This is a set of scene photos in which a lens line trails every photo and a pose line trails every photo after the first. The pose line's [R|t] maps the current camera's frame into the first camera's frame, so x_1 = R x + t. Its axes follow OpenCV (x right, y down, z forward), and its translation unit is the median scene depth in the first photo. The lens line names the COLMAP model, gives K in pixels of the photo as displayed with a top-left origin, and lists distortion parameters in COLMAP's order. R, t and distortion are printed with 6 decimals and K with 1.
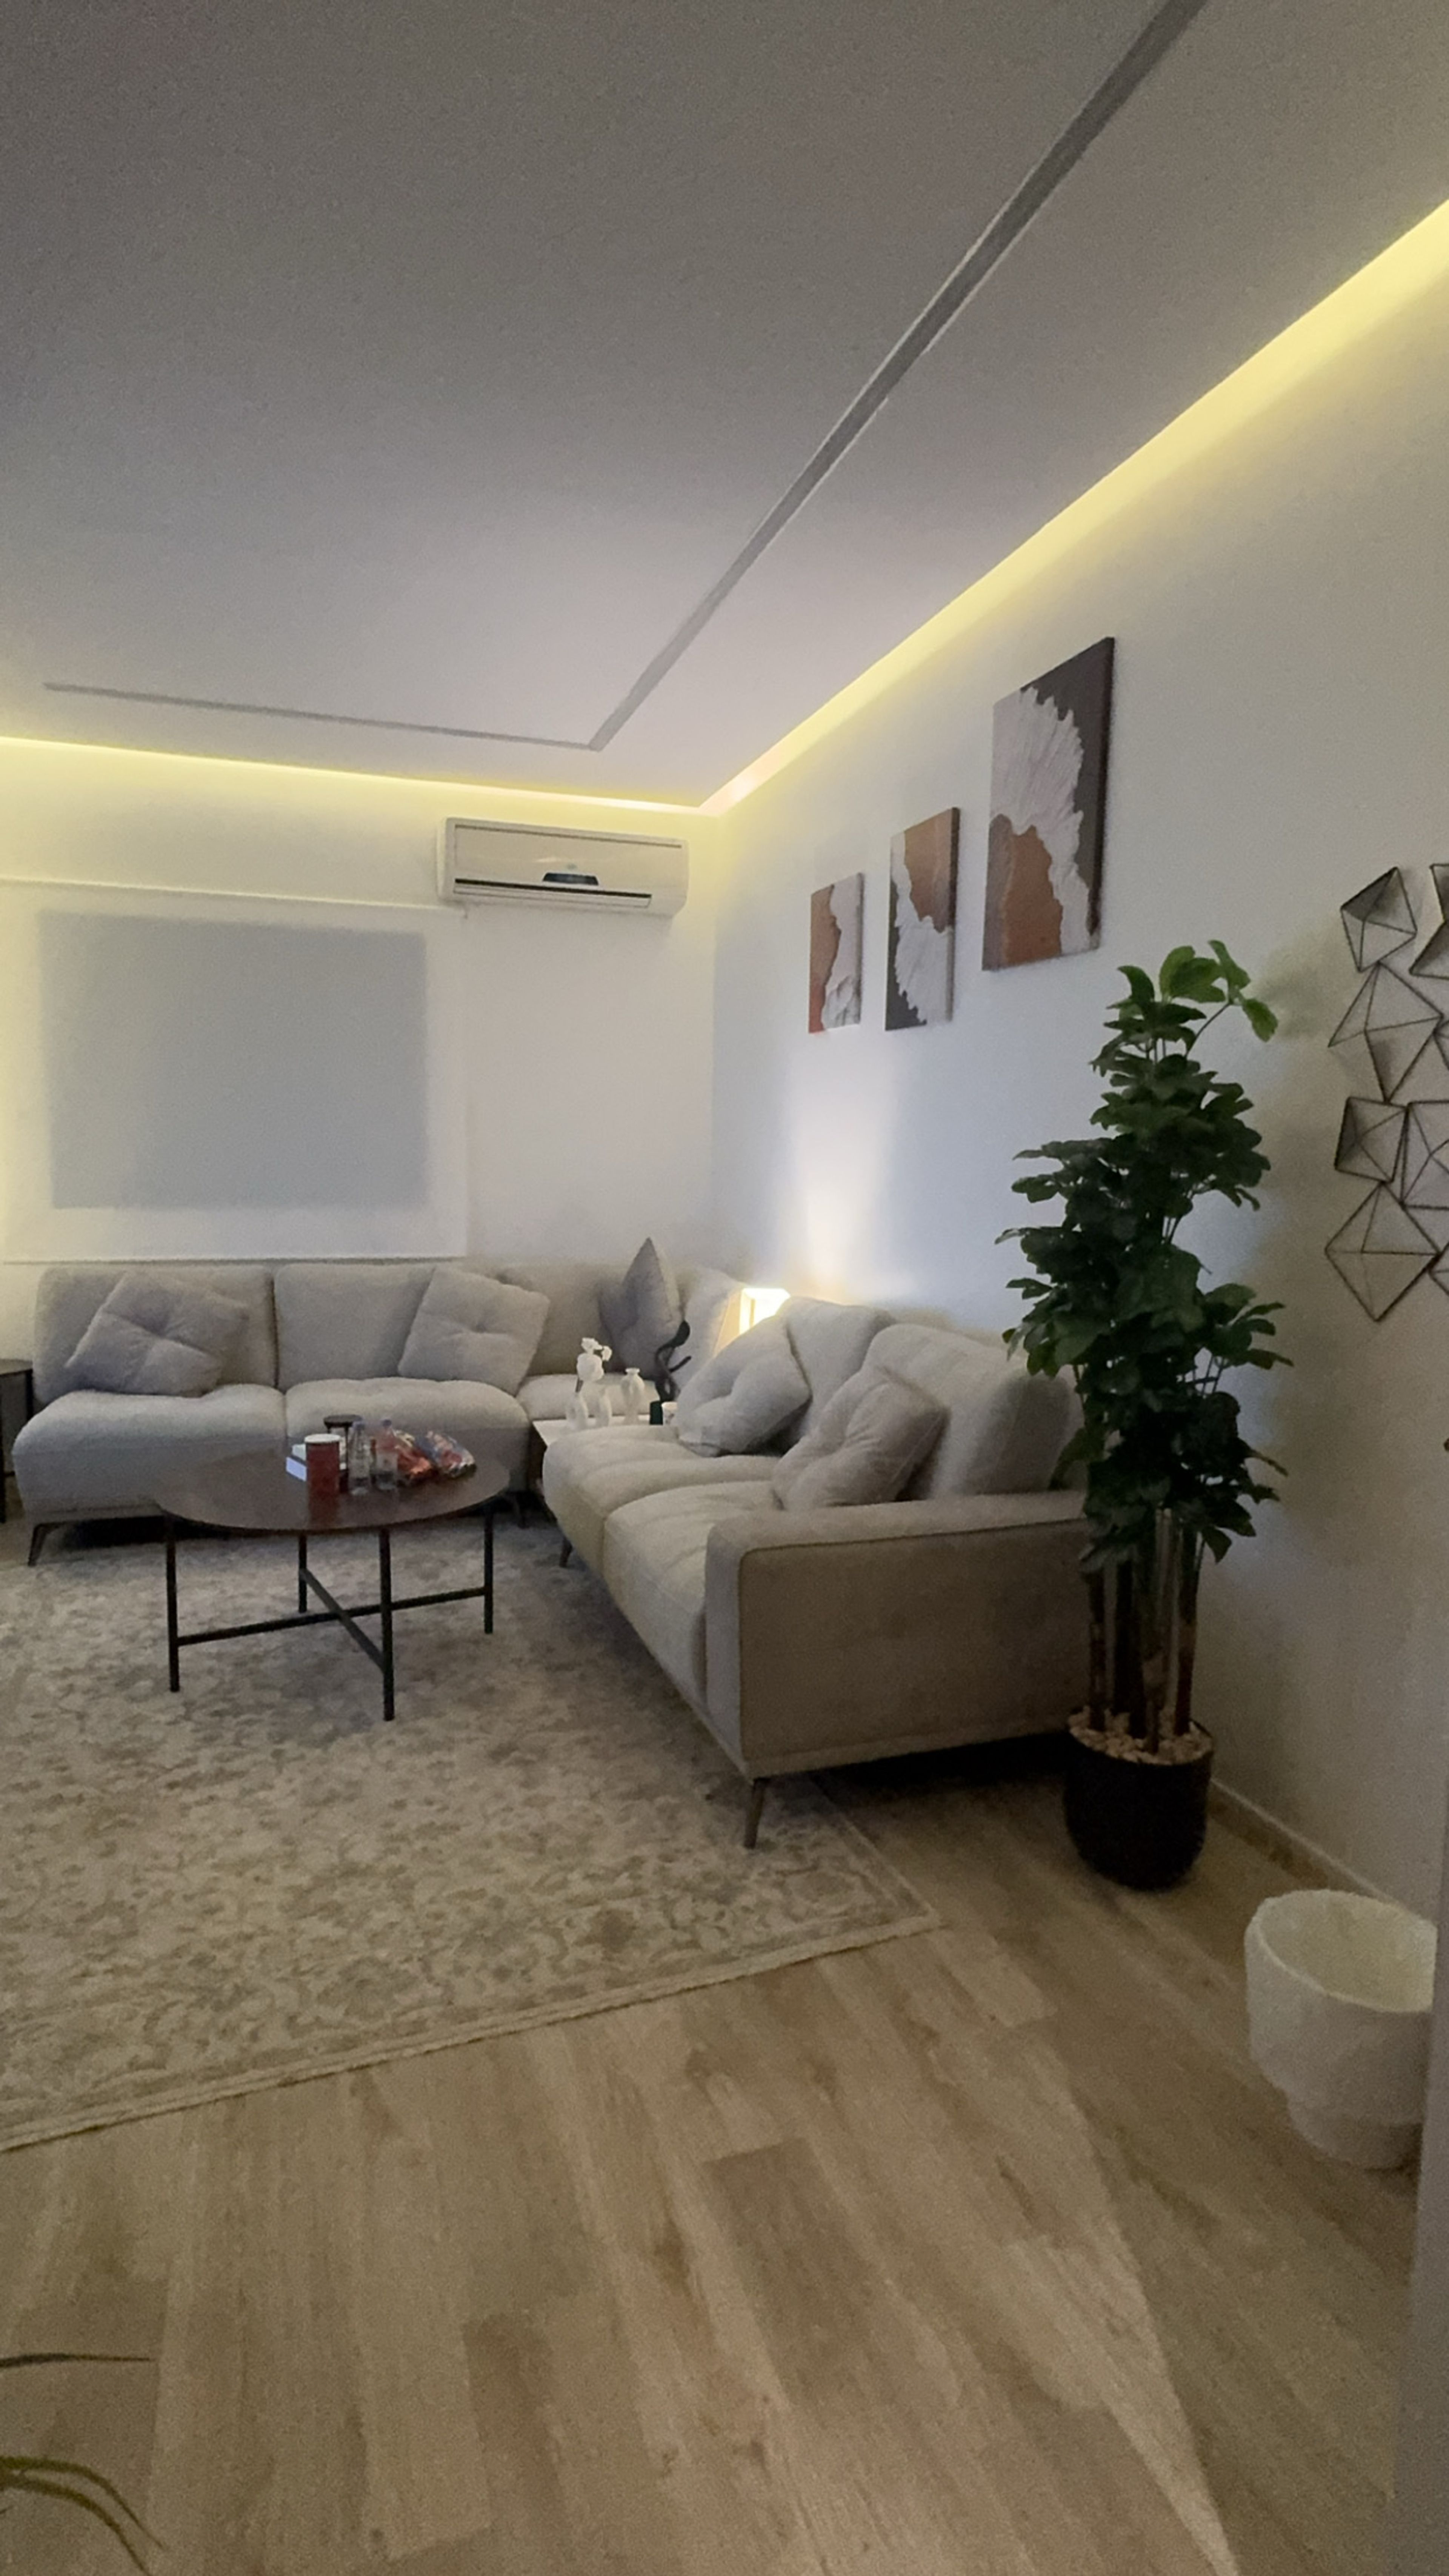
lens RADIAL K [[1248.5, 0, 723.4], [0, 1248.5, 1285.6], [0, 0, 1]] dist [-0.002758, 0.001240]
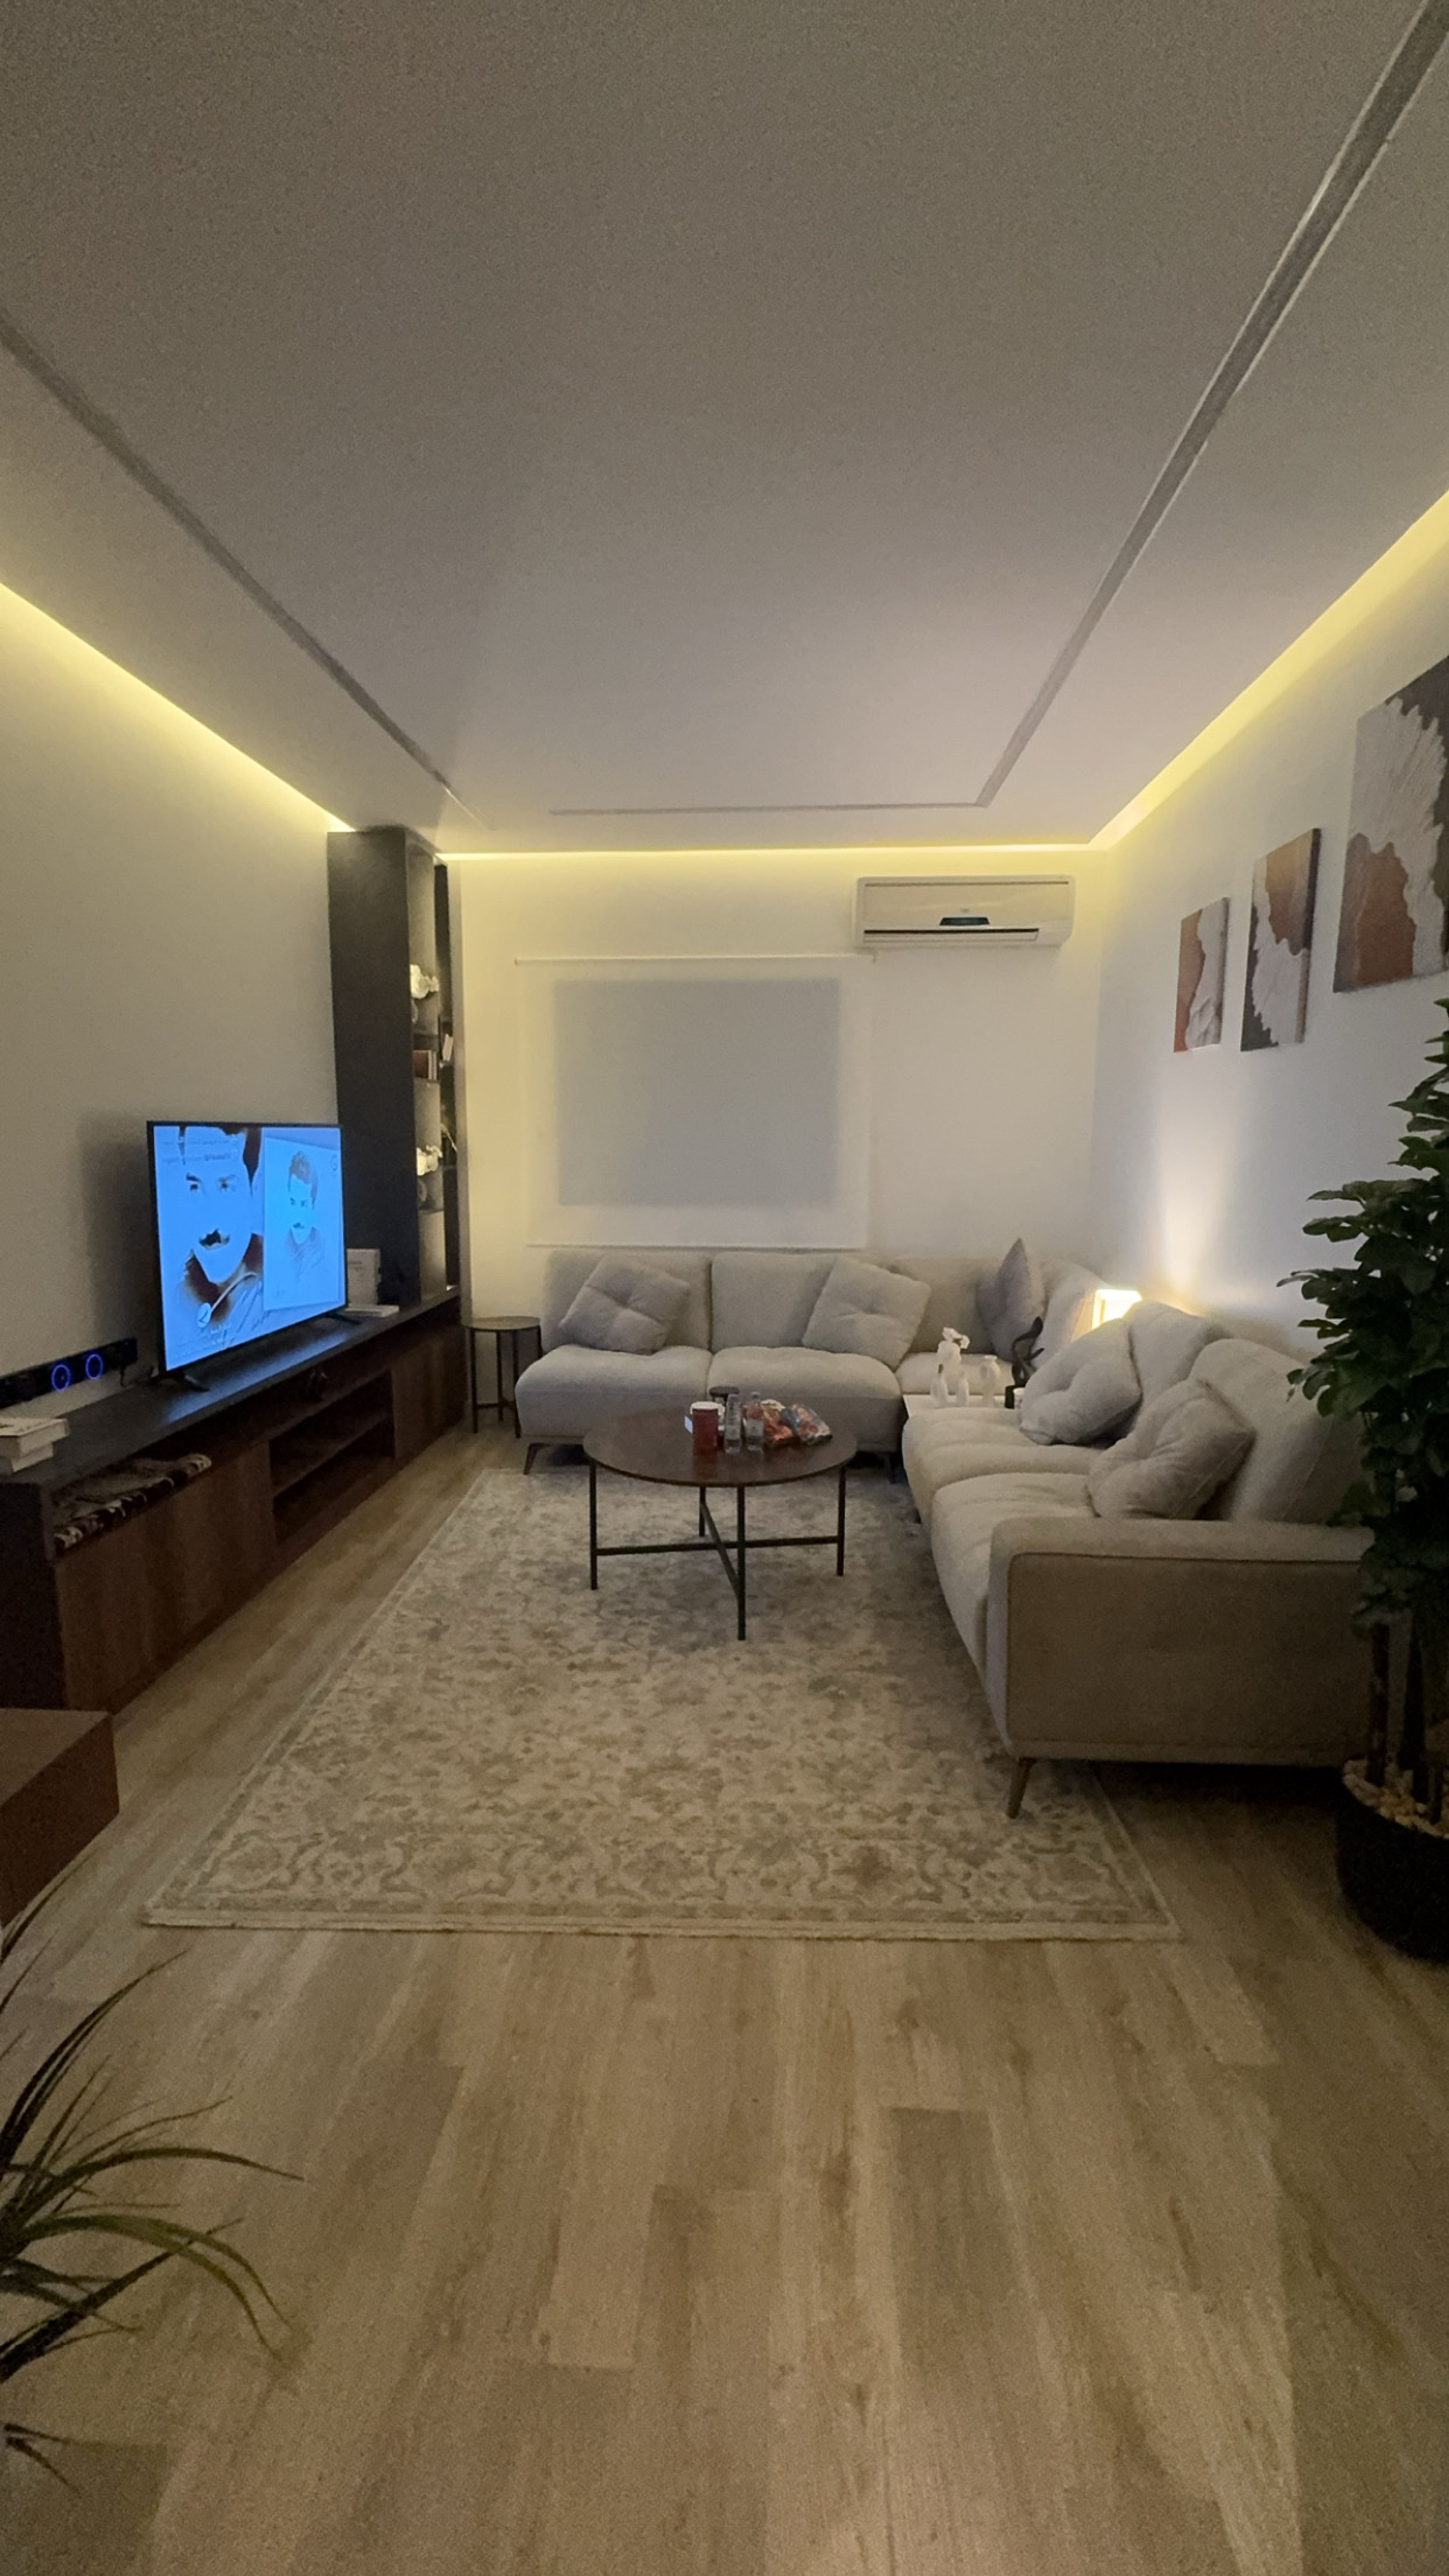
lens RADIAL K [[1046.5, 0, 731.5], [0, 1046.5, 1287.4], [0, 0, 1]] dist [0.001814, -0.000630]
pose [[0.928109, 0.041715, -0.369965, 0.109569], [-0.029924, 0.998846, 0.037556, -0.045895], [0.371105, -0.023786, 0.928286, 0.051119]]
